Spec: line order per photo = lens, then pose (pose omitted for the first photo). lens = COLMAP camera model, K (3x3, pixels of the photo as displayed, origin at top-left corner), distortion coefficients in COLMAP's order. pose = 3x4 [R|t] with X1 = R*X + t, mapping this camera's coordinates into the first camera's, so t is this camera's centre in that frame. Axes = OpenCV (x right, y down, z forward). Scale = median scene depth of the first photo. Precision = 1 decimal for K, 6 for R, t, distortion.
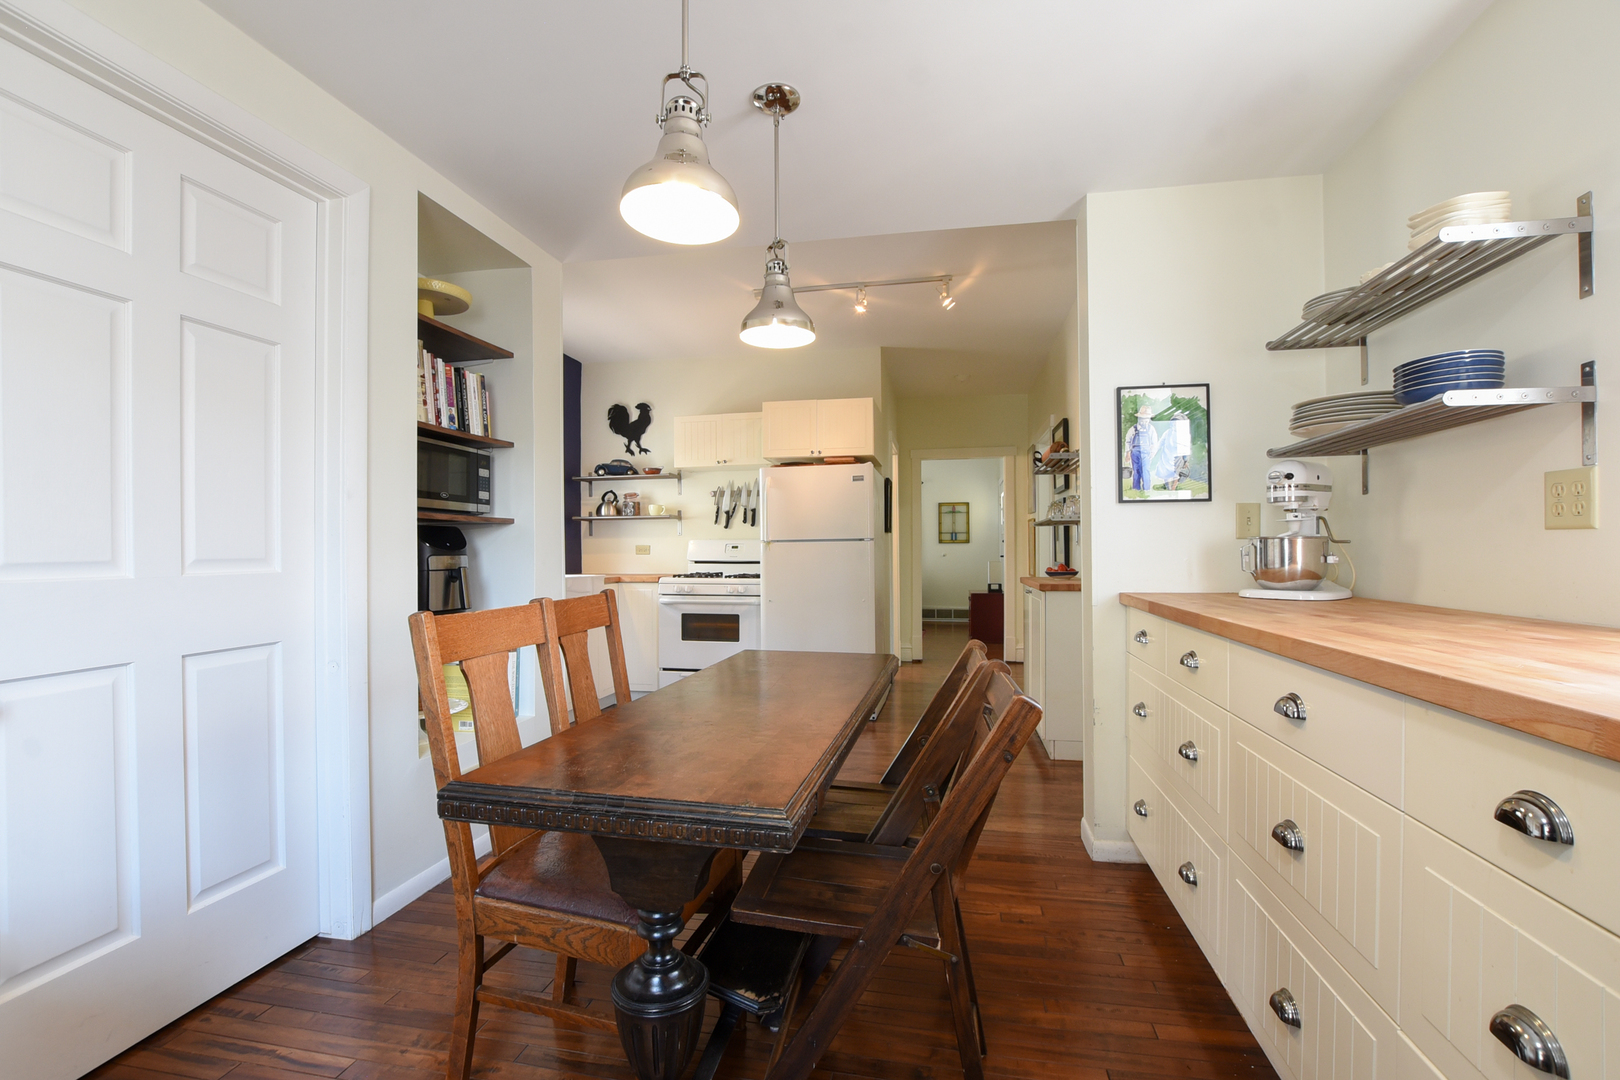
lens RADIAL K [[718.5, 0, 803.8], [0, 718.5, 545.9], [0, 0, 1]] dist [-0.036780, 0.007507]
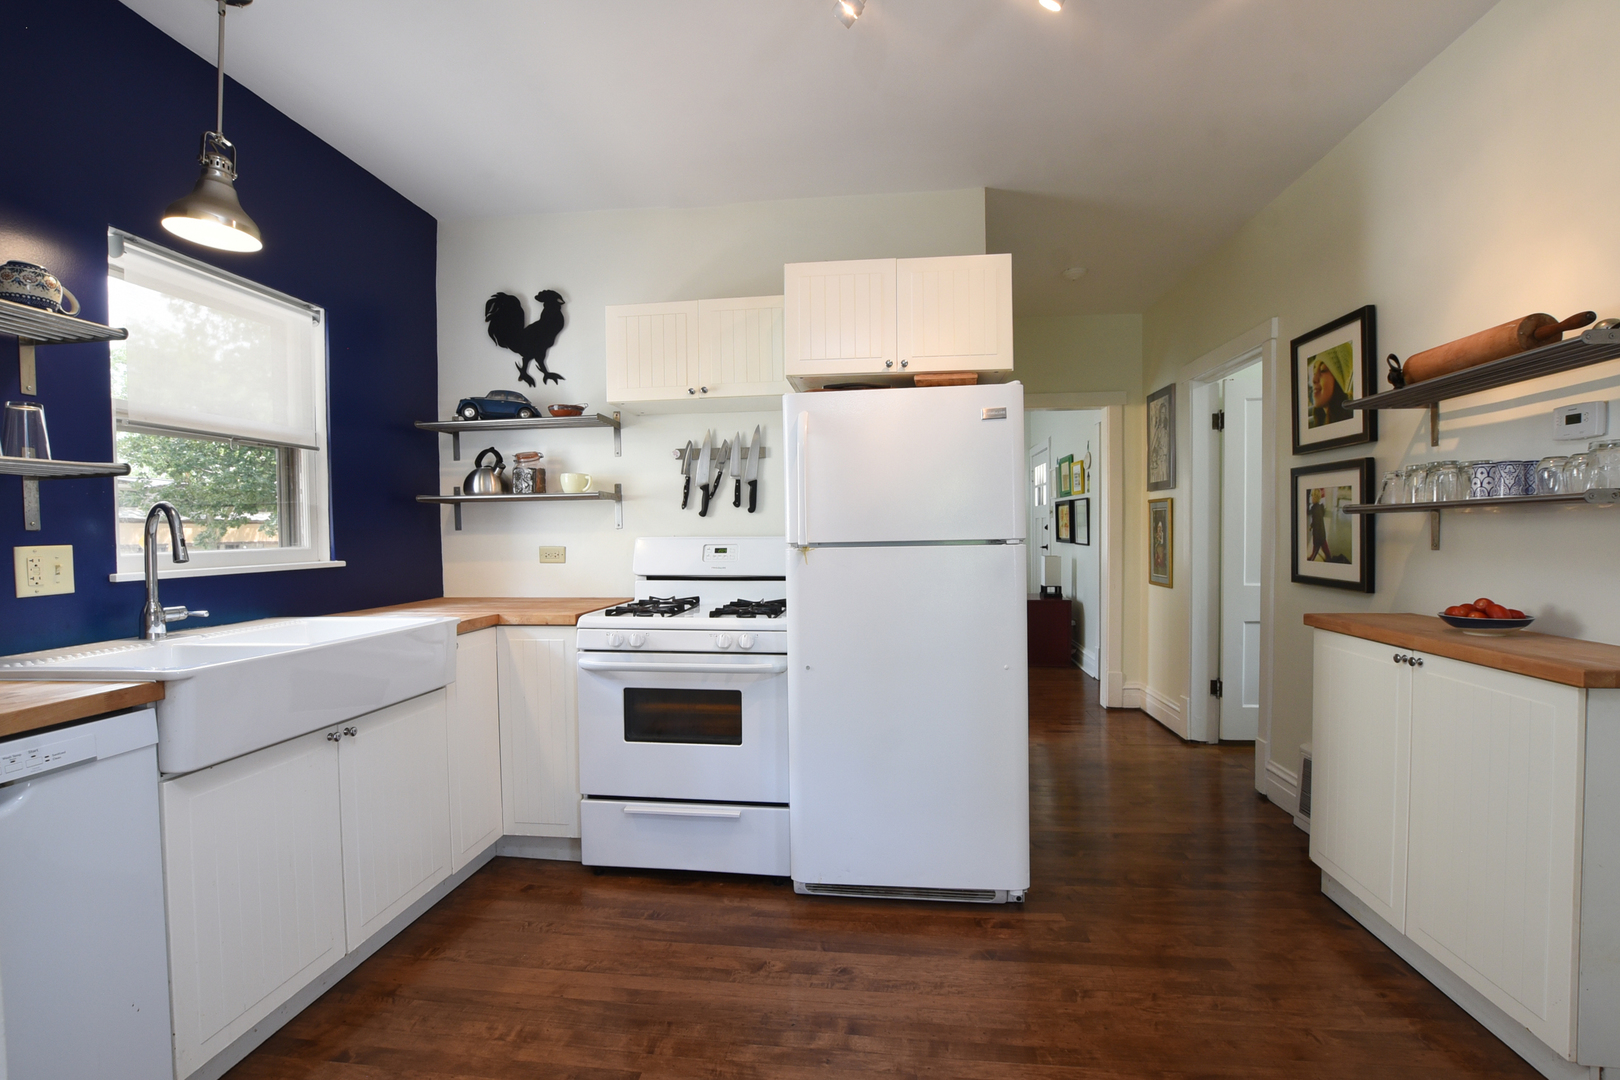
lens RADIAL K [[718.5, 0, 809.7], [0, 718.5, 548.8], [0, 0, 1]] dist [-0.036780, 0.007507]
pose [[0.996351, -0.007165, 0.085045, -0.072609], [0.004564, 0.999517, 0.030738, -0.015597], [-0.085224, -0.030238, 0.995903, 0.432712]]
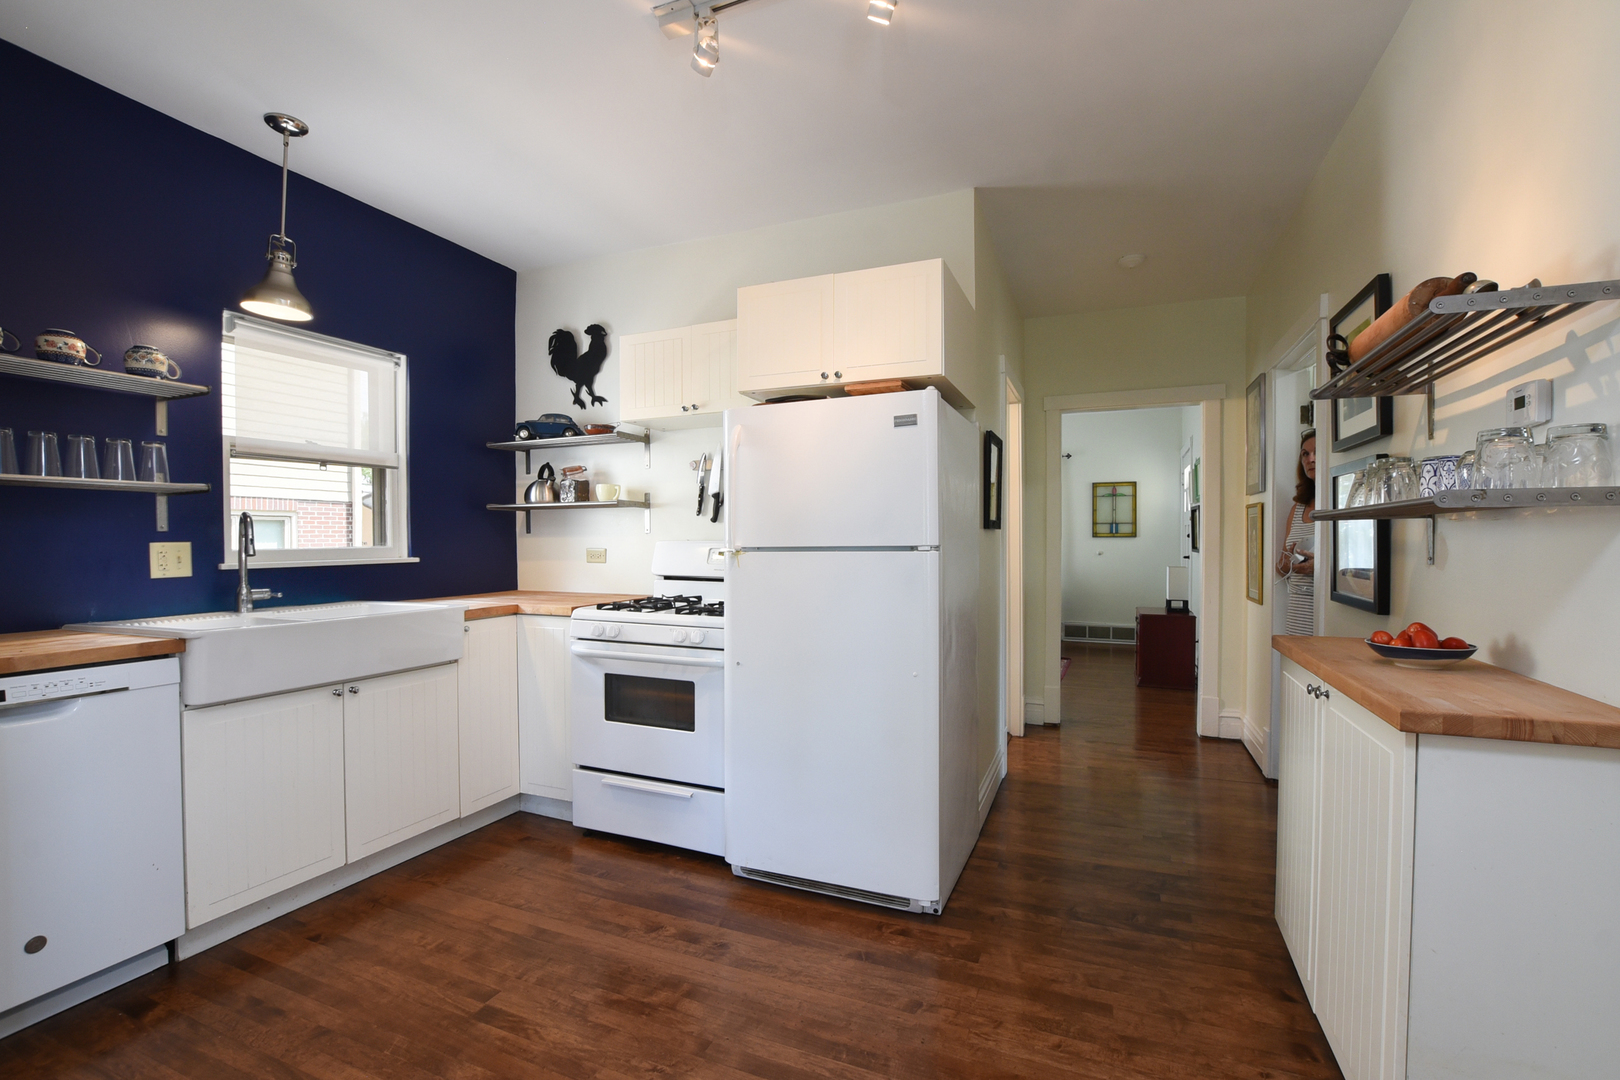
lens RADIAL K [[718.5, 0, 806.4], [0, 718.5, 547.9], [0, 0, 1]] dist [-0.036780, 0.007507]
pose [[0.980001, 0.005830, -0.198906, 0.087031], [-0.001695, 0.999779, 0.020956, -0.015310], [0.198984, -0.020199, 0.979795, 0.418331]]
